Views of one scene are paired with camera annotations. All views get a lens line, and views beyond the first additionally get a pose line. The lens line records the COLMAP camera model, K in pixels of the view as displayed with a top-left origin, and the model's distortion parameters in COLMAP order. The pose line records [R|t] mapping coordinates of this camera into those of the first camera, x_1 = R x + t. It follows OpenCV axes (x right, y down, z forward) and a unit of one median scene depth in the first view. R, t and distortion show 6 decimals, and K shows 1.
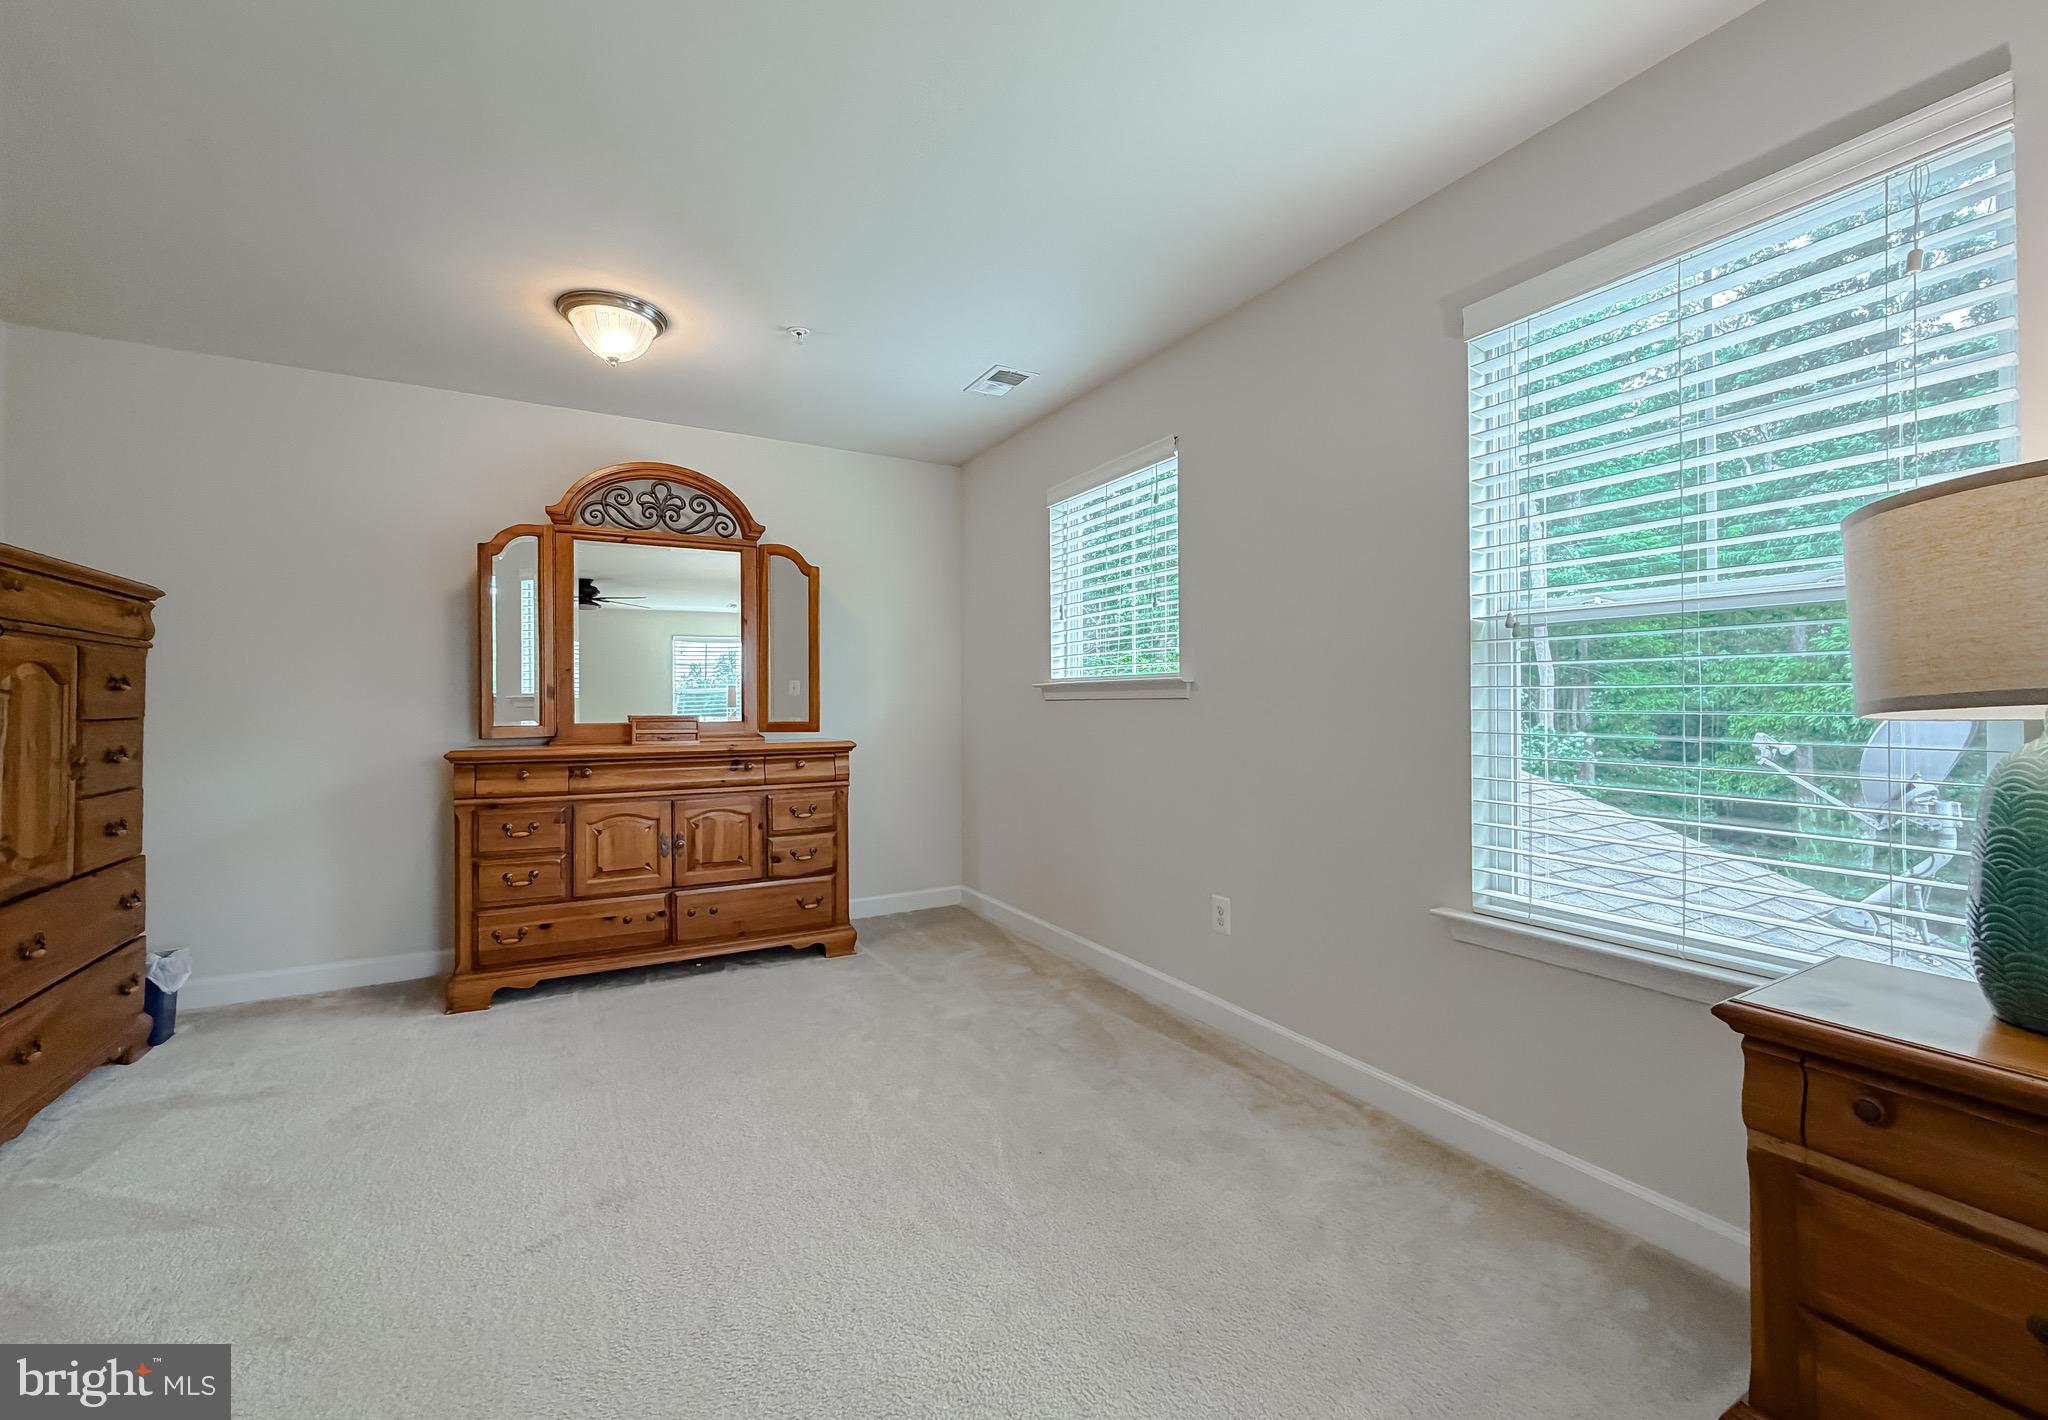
lens RADIAL K [[825.8, 0, 1025.9], [0, 825.8, 698.4], [0, 0, 1]] dist [-0.002850, 0.000142]
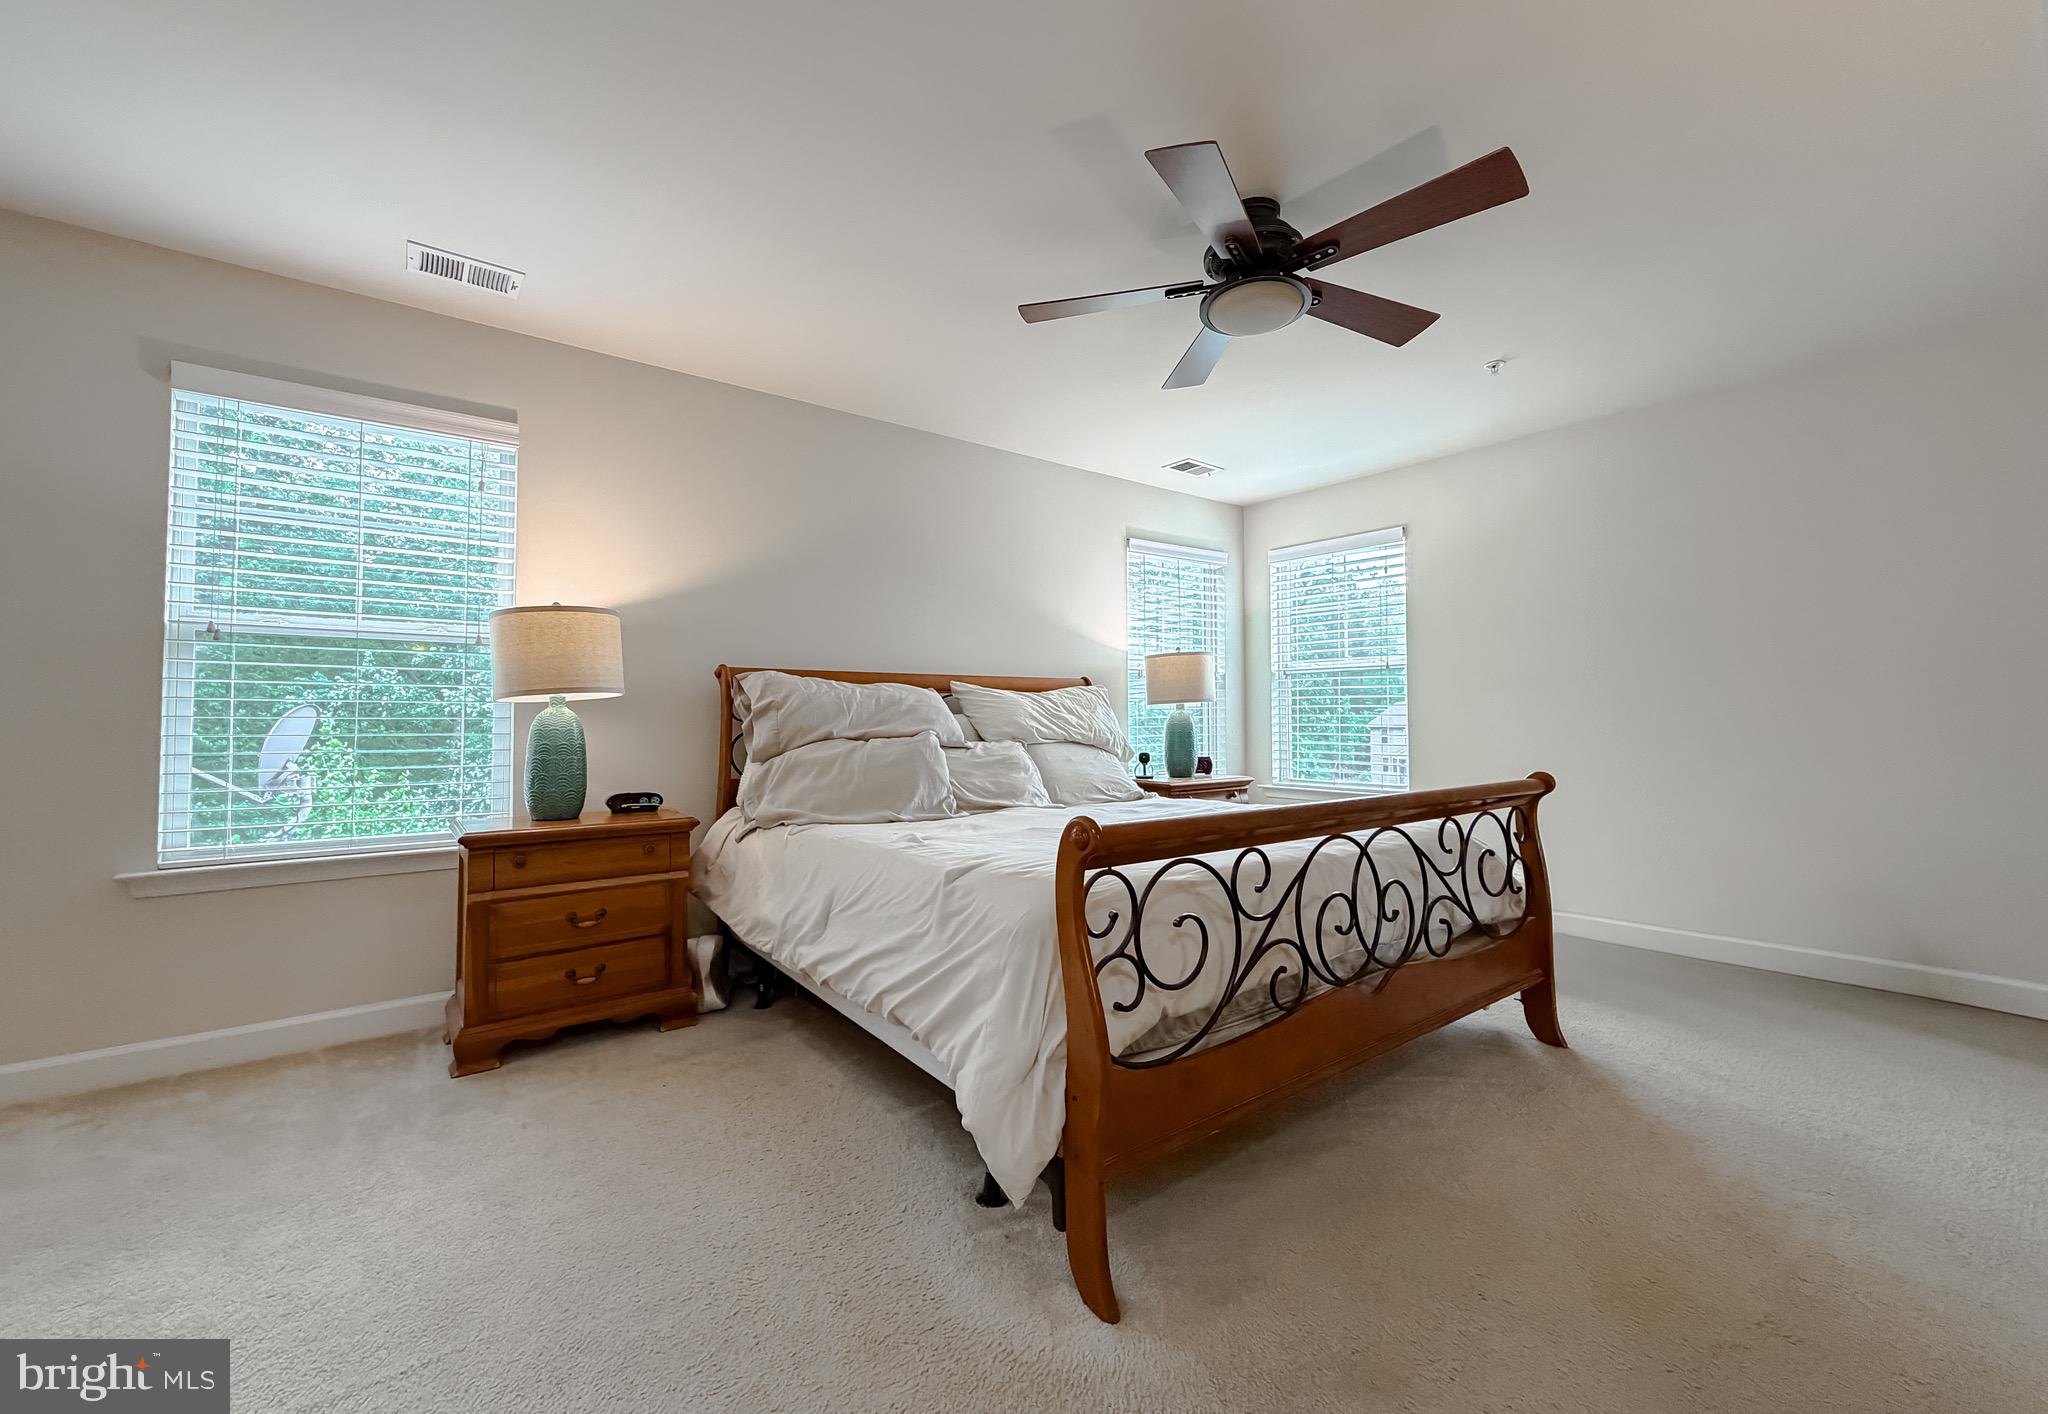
lens RADIAL K [[825.8, 0, 1022.1], [0, 825.8, 696.3], [0, 0, 1]] dist [-0.002850, 0.000142]
pose [[-0.137333, 0.032270, 0.989999, -0.451244], [-0.004210, 0.999441, -0.033161, 0.026128], [-0.990516, -0.008722, -0.137120, -0.033407]]
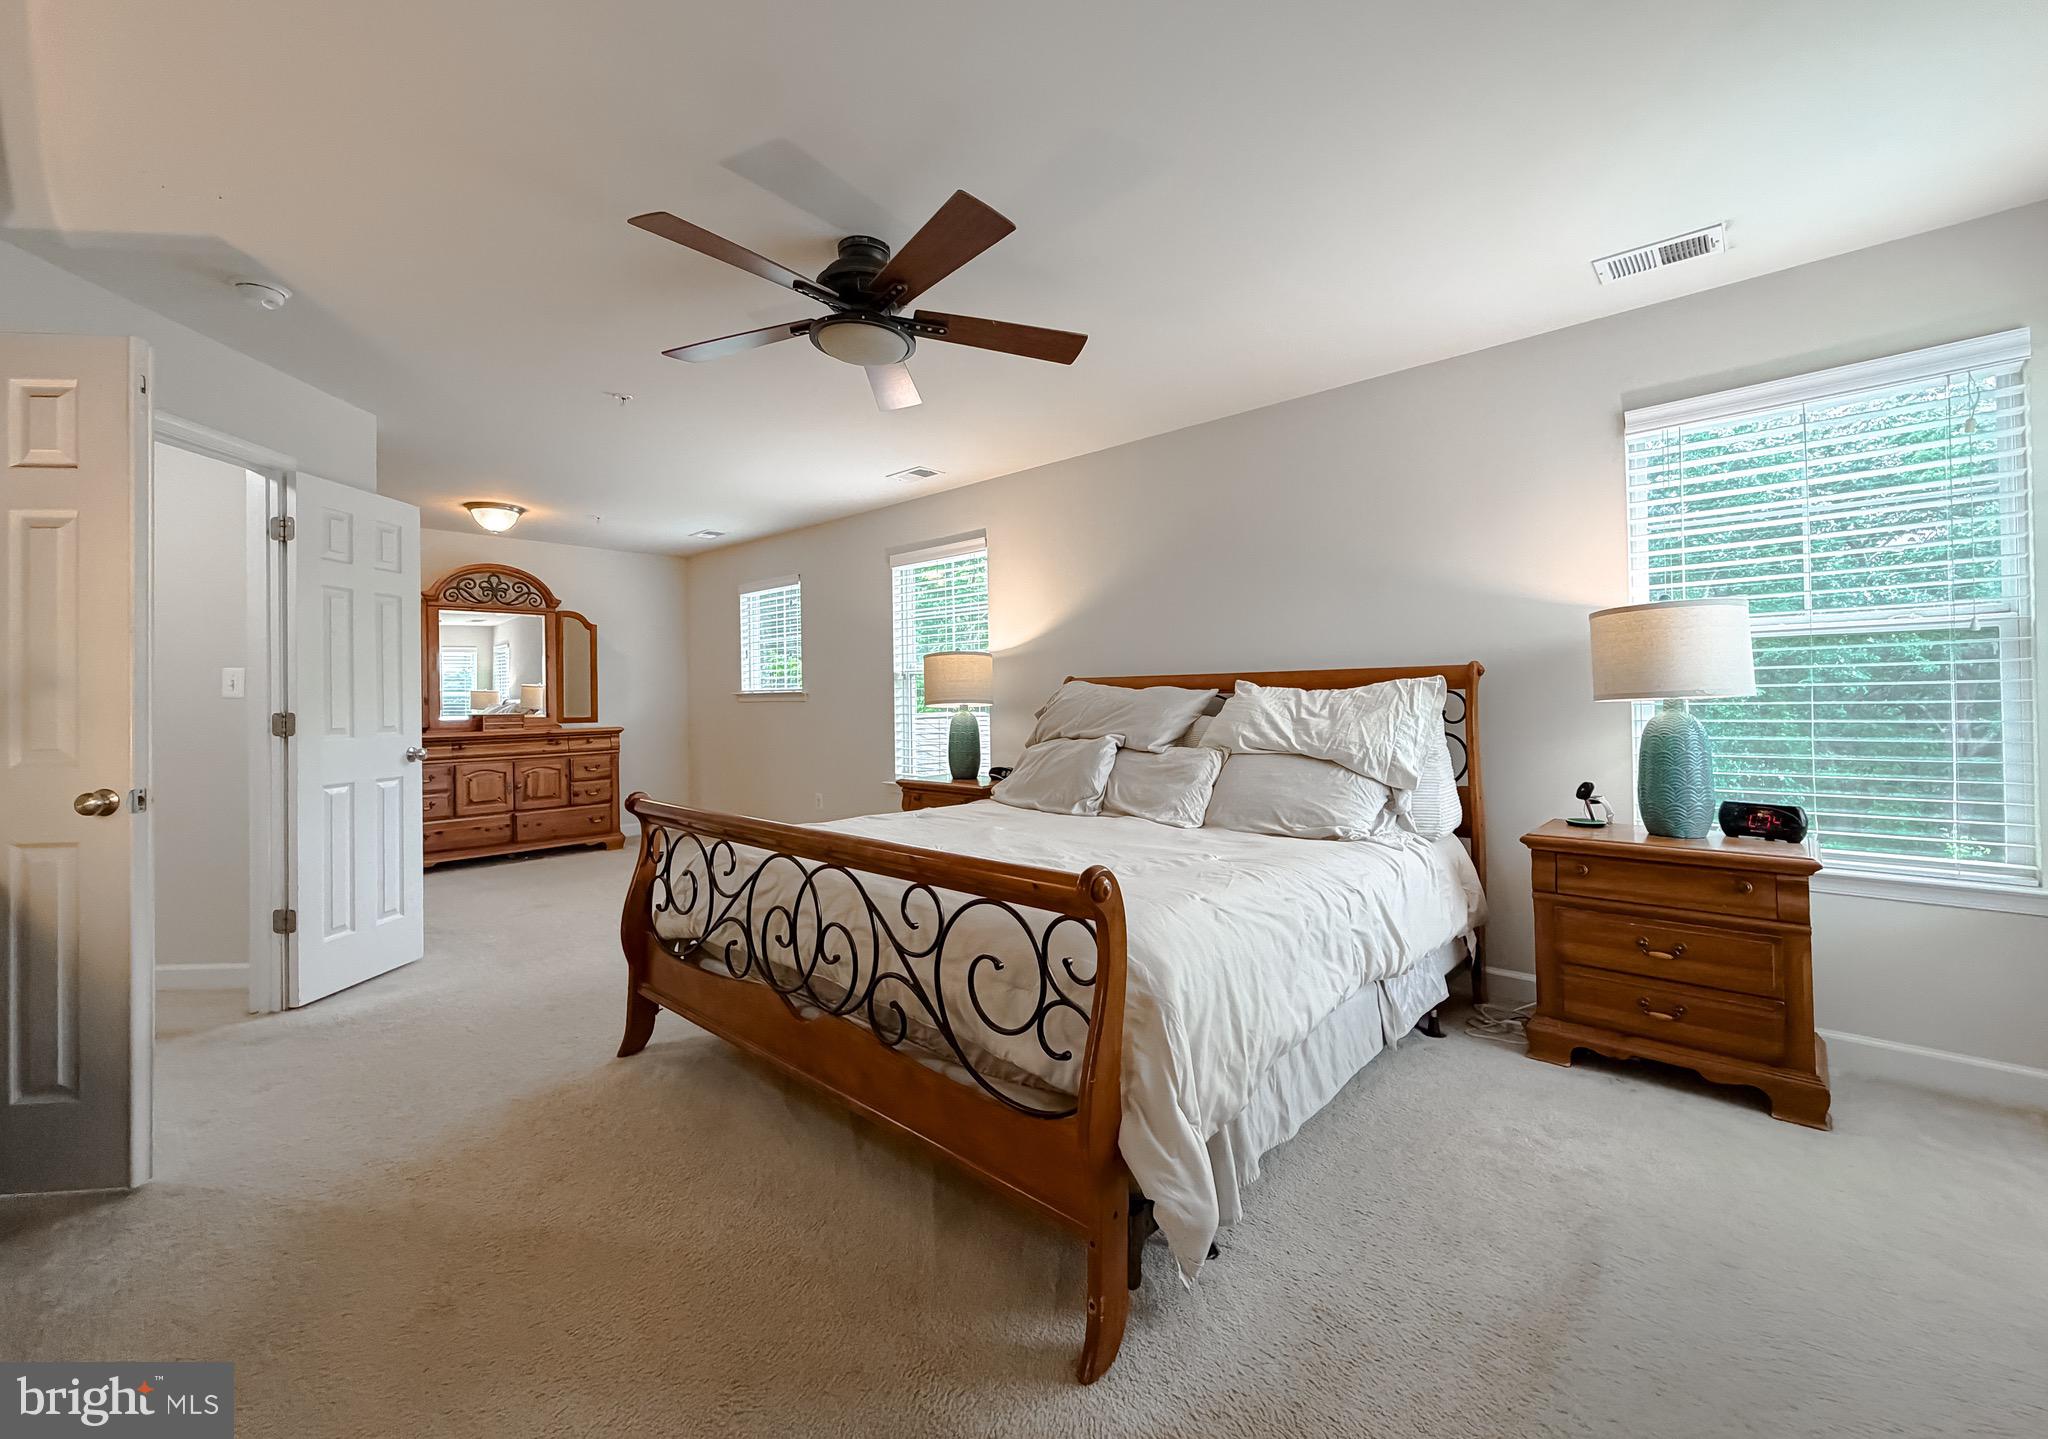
lens RADIAL K [[823.7, 0, 1021.4], [0, 823.7, 697.5], [0, 0, 1]] dist [-0.001567, -0.000061]
pose [[0.951726, -0.009067, 0.306815, 0.064138], [0.007511, 0.999952, 0.006250, -0.016121], [-0.306857, -0.003644, 0.951749, -0.956797]]
